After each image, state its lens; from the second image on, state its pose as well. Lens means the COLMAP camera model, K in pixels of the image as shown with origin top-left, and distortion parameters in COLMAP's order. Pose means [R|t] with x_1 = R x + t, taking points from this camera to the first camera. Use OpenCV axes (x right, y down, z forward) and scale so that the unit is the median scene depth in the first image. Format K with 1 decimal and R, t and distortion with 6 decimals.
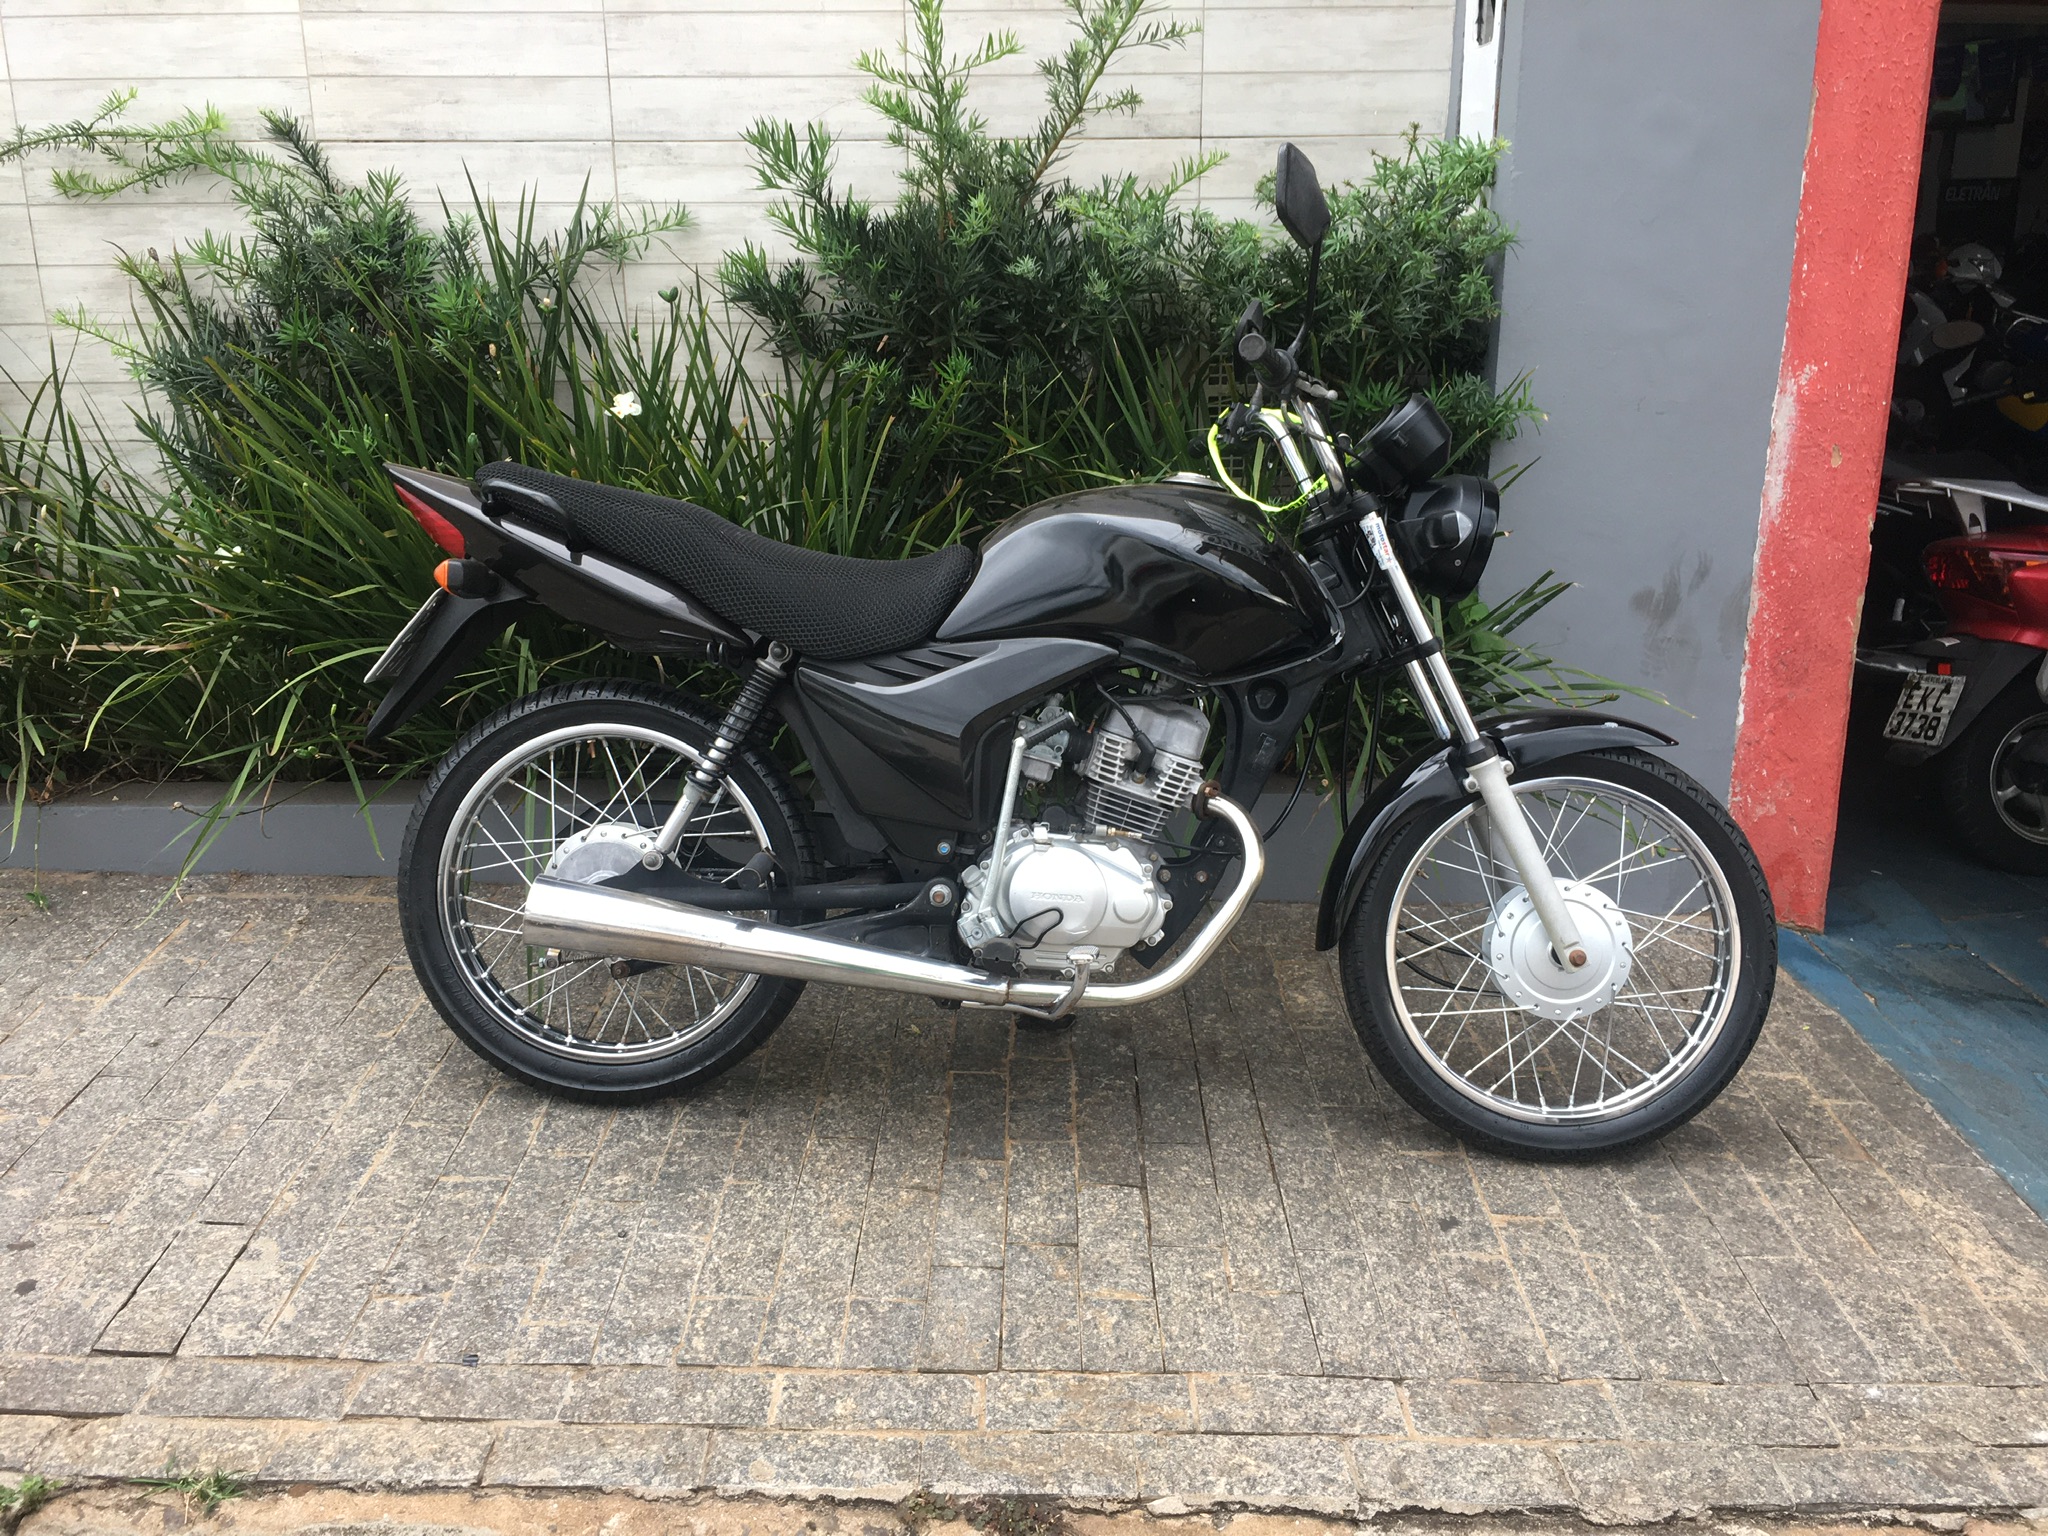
lens RADIAL K [[1723.0, 0, 1009.1], [0, 1723.0, 766.3], [0, 0, 1]] dist [0.095733, -0.139393]
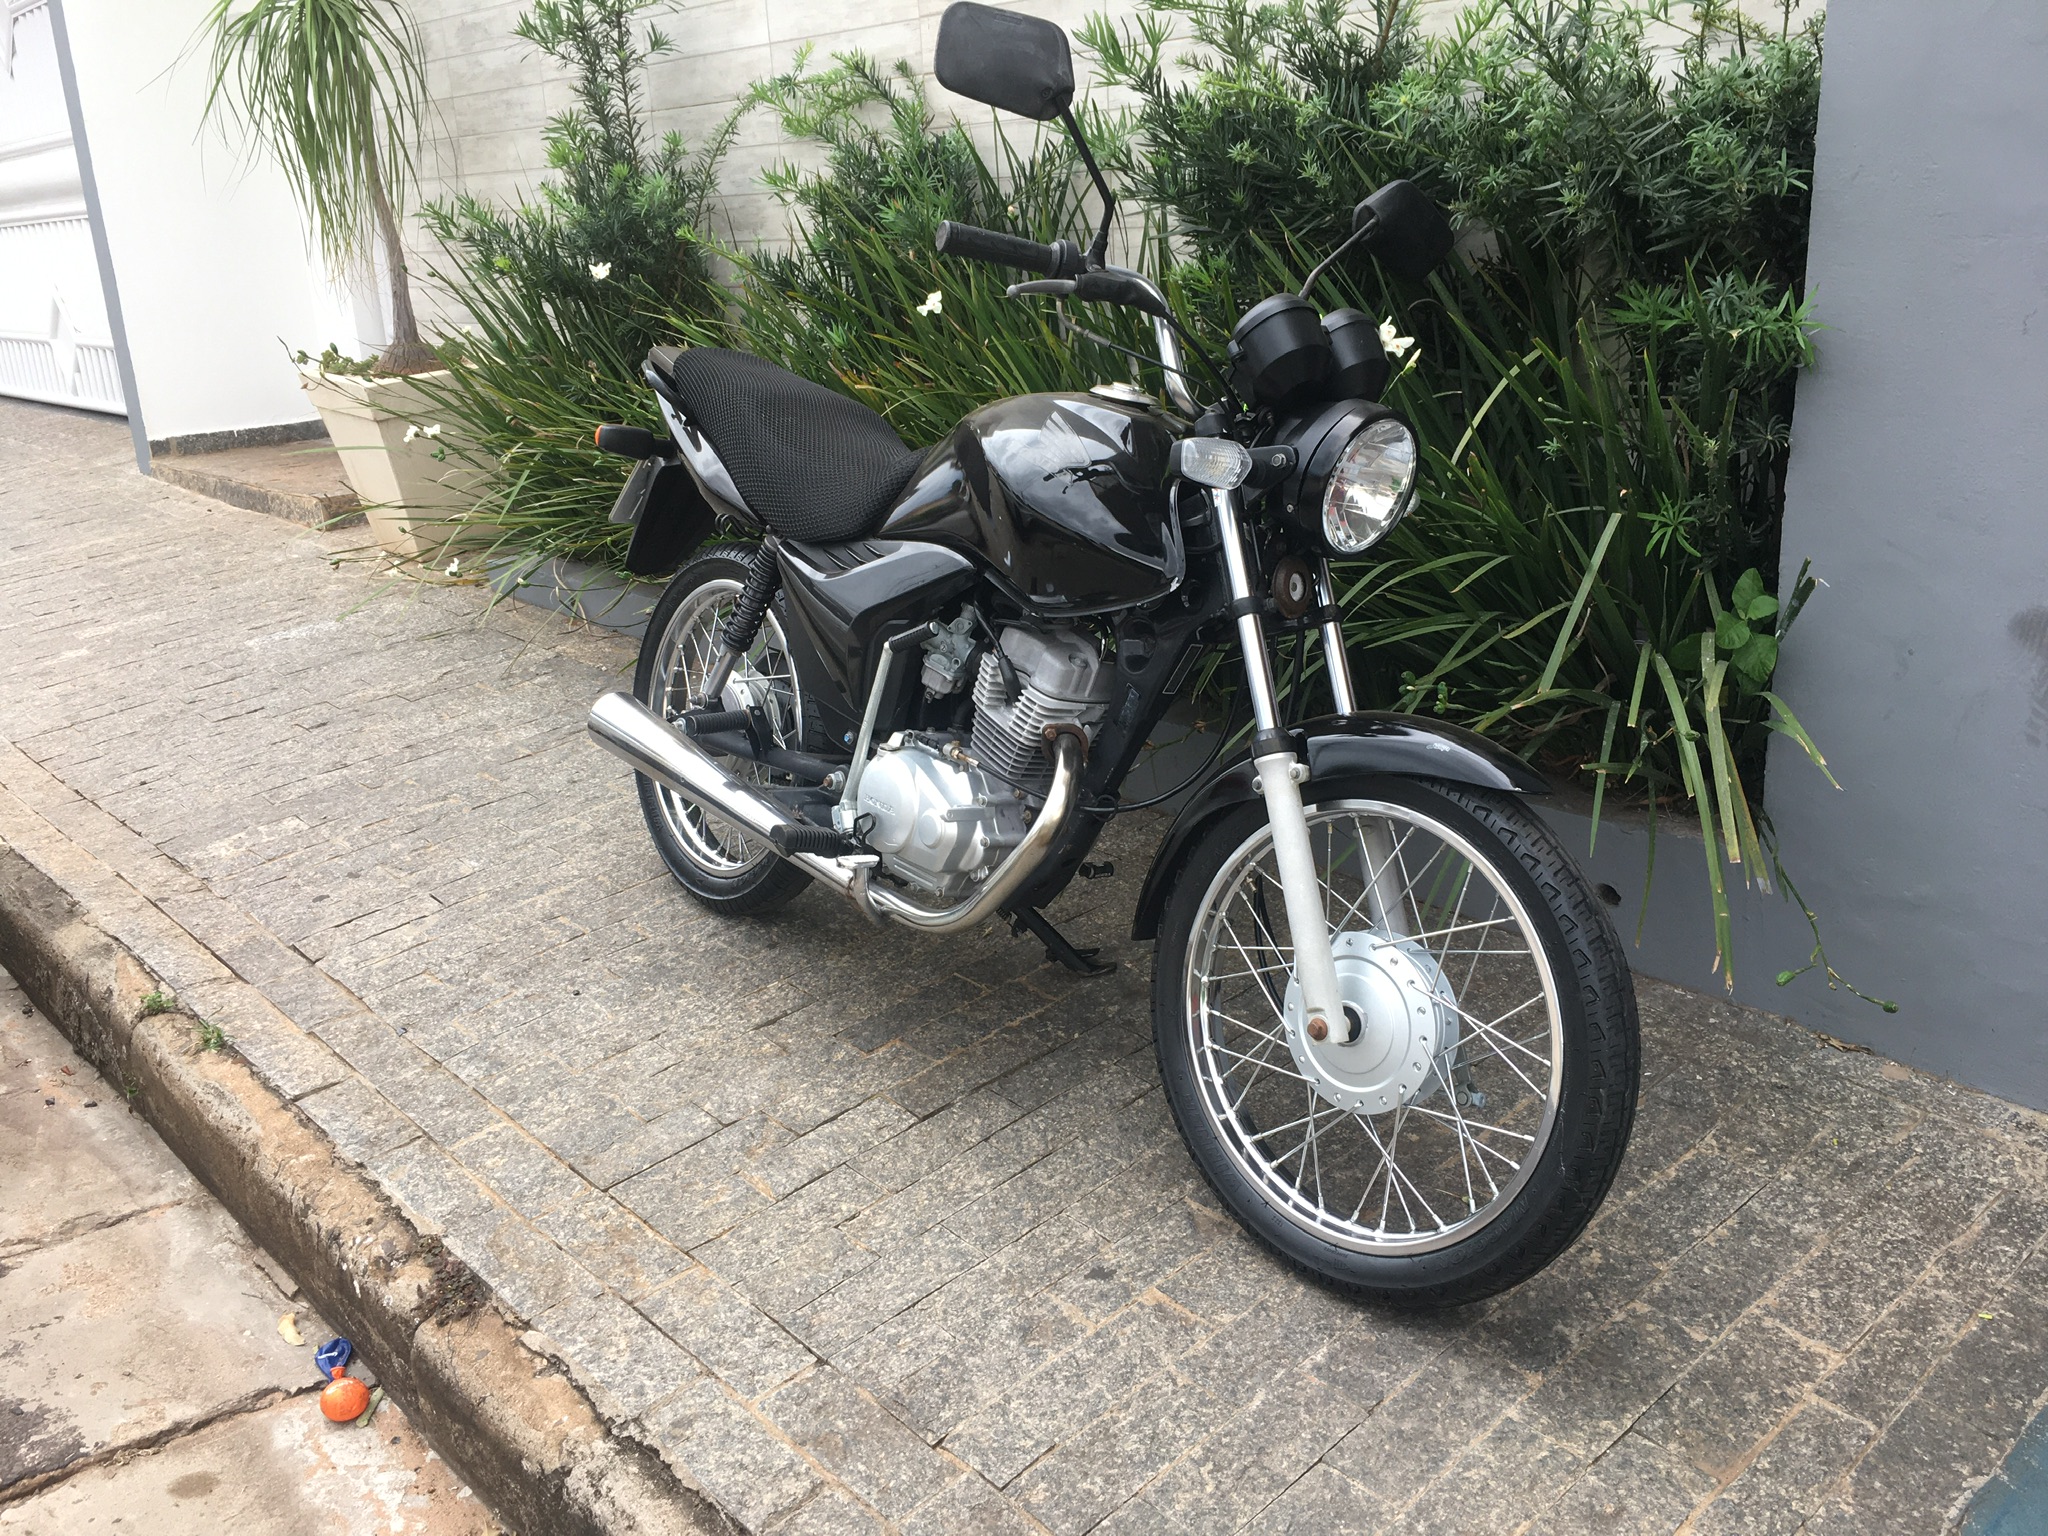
lens RADIAL K [[1723.0, 0, 1009.1], [0, 1723.0, 766.3], [0, 0, 1]] dist [0.095733, -0.139393]
pose [[0.671371, 0.201275, -0.713266, 0.855105], [-0.169390, 0.978614, 0.116711, -0.080763], [0.721504, 0.042464, 0.691107, 0.401685]]
